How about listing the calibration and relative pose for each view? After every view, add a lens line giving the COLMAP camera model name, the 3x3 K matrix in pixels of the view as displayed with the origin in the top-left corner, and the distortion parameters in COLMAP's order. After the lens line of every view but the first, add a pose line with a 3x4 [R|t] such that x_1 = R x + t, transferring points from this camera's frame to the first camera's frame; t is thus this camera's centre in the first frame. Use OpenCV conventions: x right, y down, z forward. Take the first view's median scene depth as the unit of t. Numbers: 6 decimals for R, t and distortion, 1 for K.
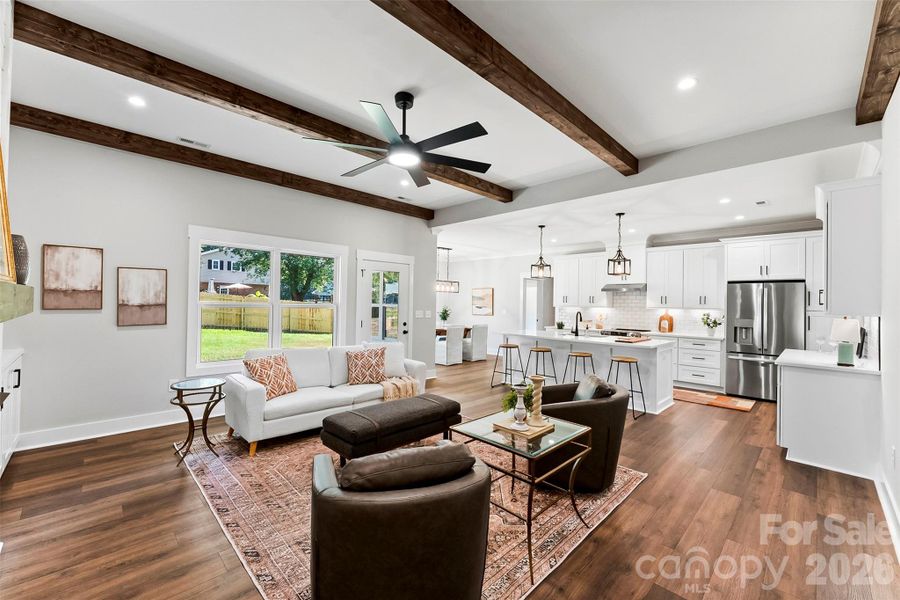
lens RADIAL K [[366.2, 0, 450.0], [0, 366.2, 300.0], [0, 0, 1]] dist [-0.001825, -0.000309]
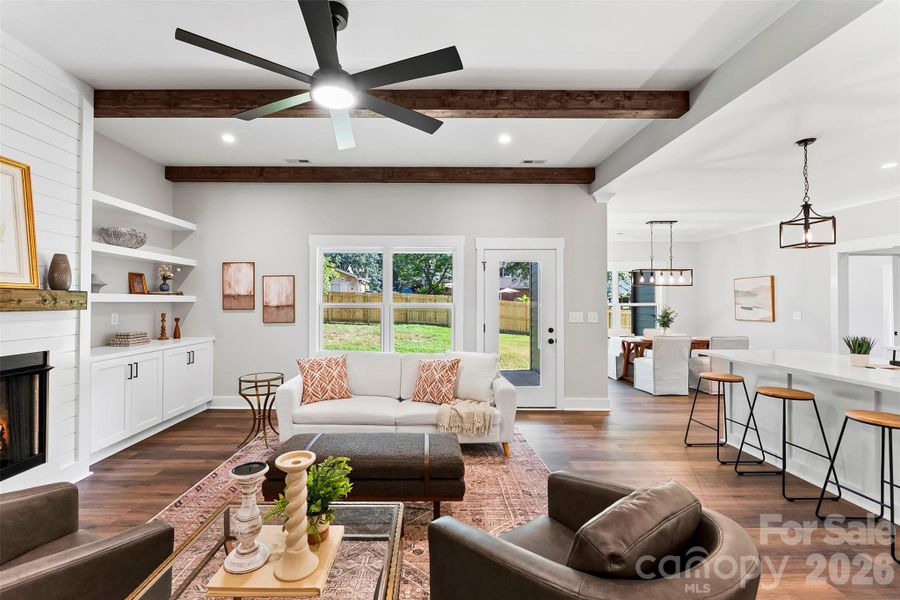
lens RADIAL K [[377.3, 0, 430.2], [0, 377.3, 298.4], [0, 0, 1]] dist [-0.000857, -0.000238]
pose [[0.710935, -0.023526, -0.702864, 0.272425], [0.014927, 0.999720, -0.018364, 0.013135], [0.703100, 0.002564, 0.711087, 0.320411]]
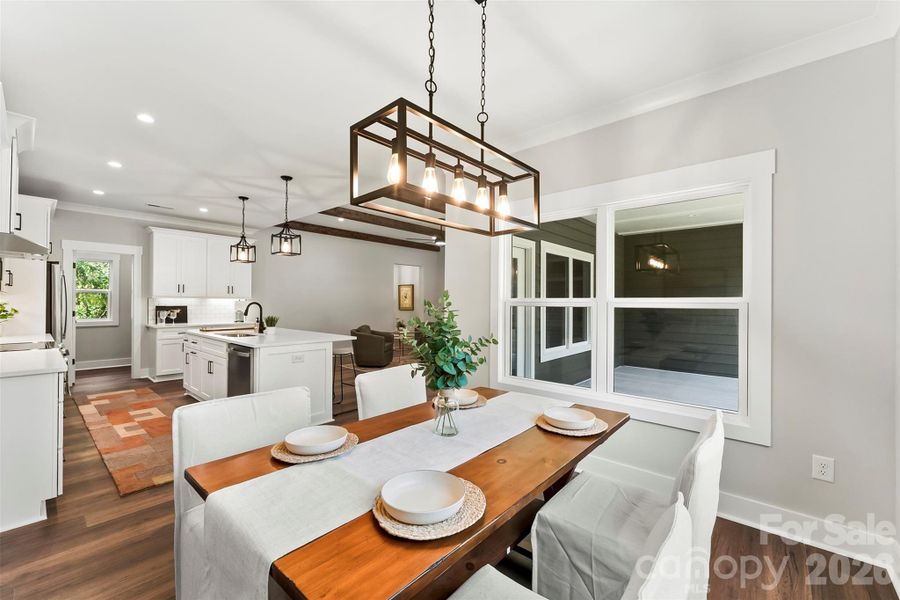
lens RADIAL K [[366.2, 0, 450.0], [0, 366.2, 300.0], [0, 0, 1]] dist [-0.001825, -0.000309]
pose [[-0.997274, -0.023924, -0.069807, -0.010546], [-0.022947, 0.999628, -0.014762, 0.030192], [0.070135, -0.013120, -0.997451, 1.903222]]
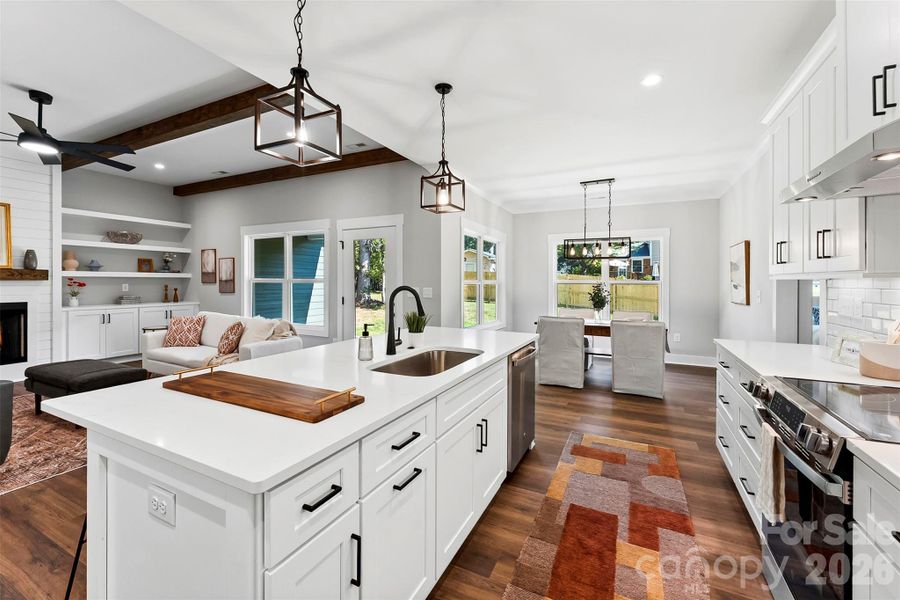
lens RADIAL K [[374.8, 0, 451.0], [0, 374.8, 281.7], [0, 0, 1]] dist [0.000324, -0.000020]
pose [[0.323006, -0.015359, -0.946272, 0.745527], [0.006244, 0.999881, -0.014098, 0.033993], [0.946376, -0.001355, 0.323064, 0.973458]]
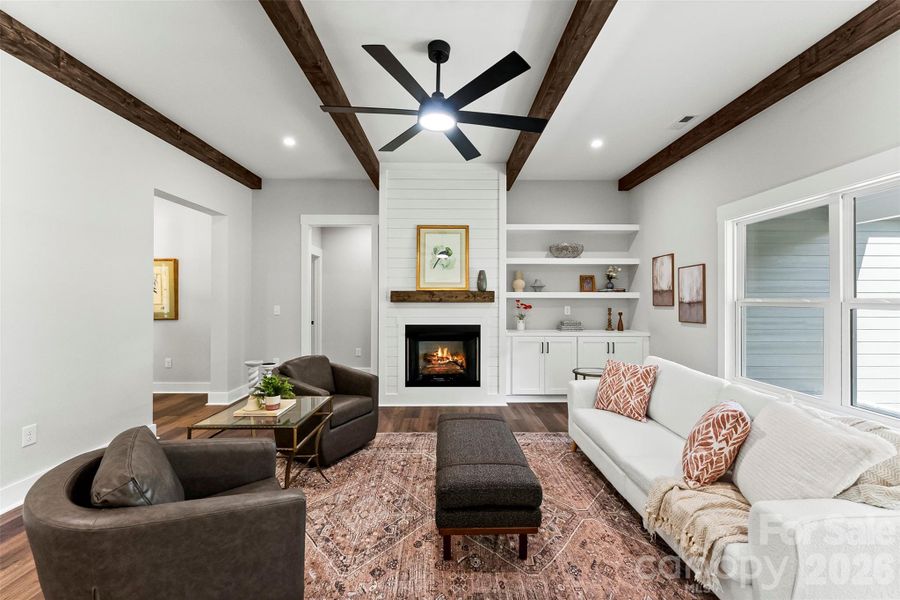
lens RADIAL K [[366.2, 0, 450.0], [0, 366.2, 300.0], [0, 0, 1]] dist [-0.001825, -0.000309]
pose [[-0.697706, -0.018048, -0.716157, 0.236551], [-0.010193, 0.999831, -0.015267, 0.020187], [0.716311, -0.003352, -0.697773, 0.846736]]
